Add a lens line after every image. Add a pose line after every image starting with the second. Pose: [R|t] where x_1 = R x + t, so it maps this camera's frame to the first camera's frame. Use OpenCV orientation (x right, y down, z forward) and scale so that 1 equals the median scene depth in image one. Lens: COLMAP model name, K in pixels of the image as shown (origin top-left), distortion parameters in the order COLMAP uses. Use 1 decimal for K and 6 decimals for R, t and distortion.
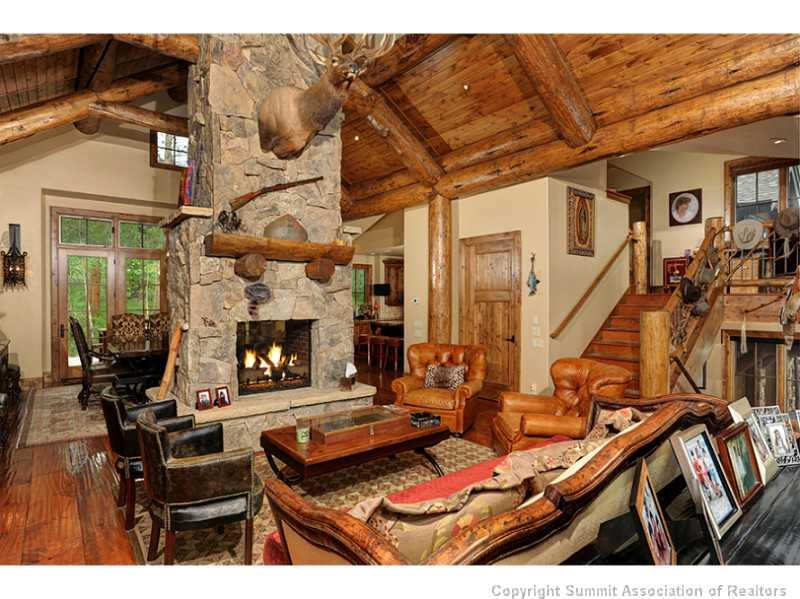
lens RADIAL K [[430.9, 0, 400.5], [0, 430.9, 303.7], [0, 0, 1]] dist [-0.001424, -0.000009]
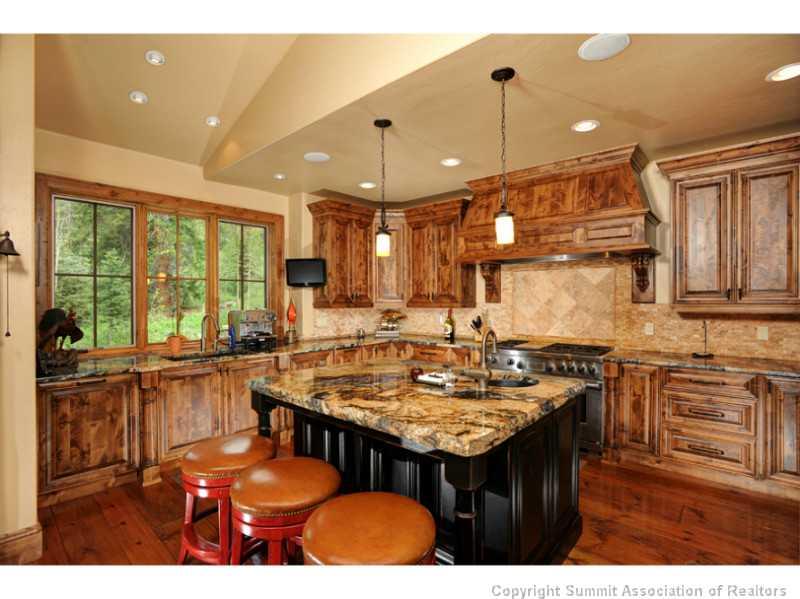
lens RADIAL K [[392.5, 0, 400.0], [0, 392.5, 299.5], [0, 0, 1]] dist [-0.073696, 0.026215]
pose [[0.983840, -0.005551, 0.178965, -0.035770], [0.006460, 0.999969, -0.004497, -0.004903], [-0.178935, 0.005581, 0.983845, 1.025605]]
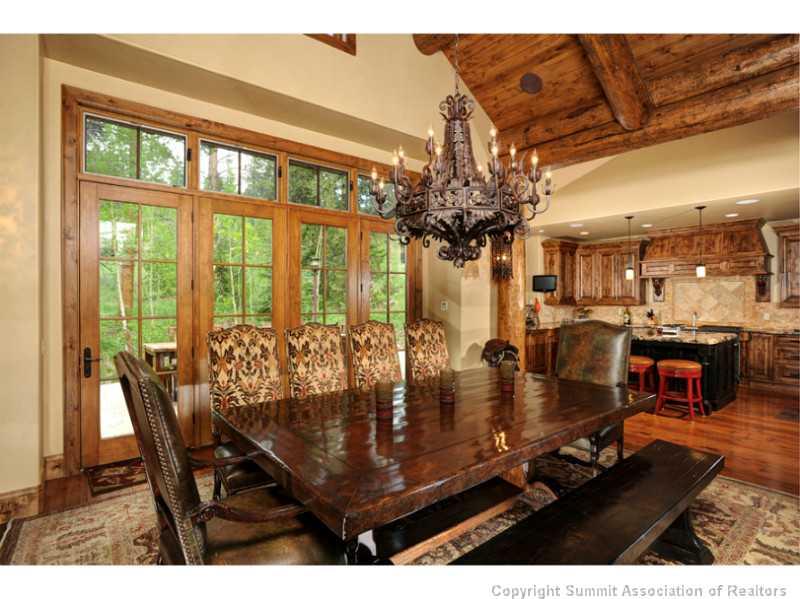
lens RADIAL K [[411.6, 0, 400.0], [0, 411.6, 299.5], [0, 0, 1]] dist [-0.056168, 0.026536]
pose [[0.999964, -0.000590, 0.008506, -0.456616], [0.000654, 0.999971, -0.007549, 0.000117], [-0.008501, 0.007555, 0.999935, 0.569856]]
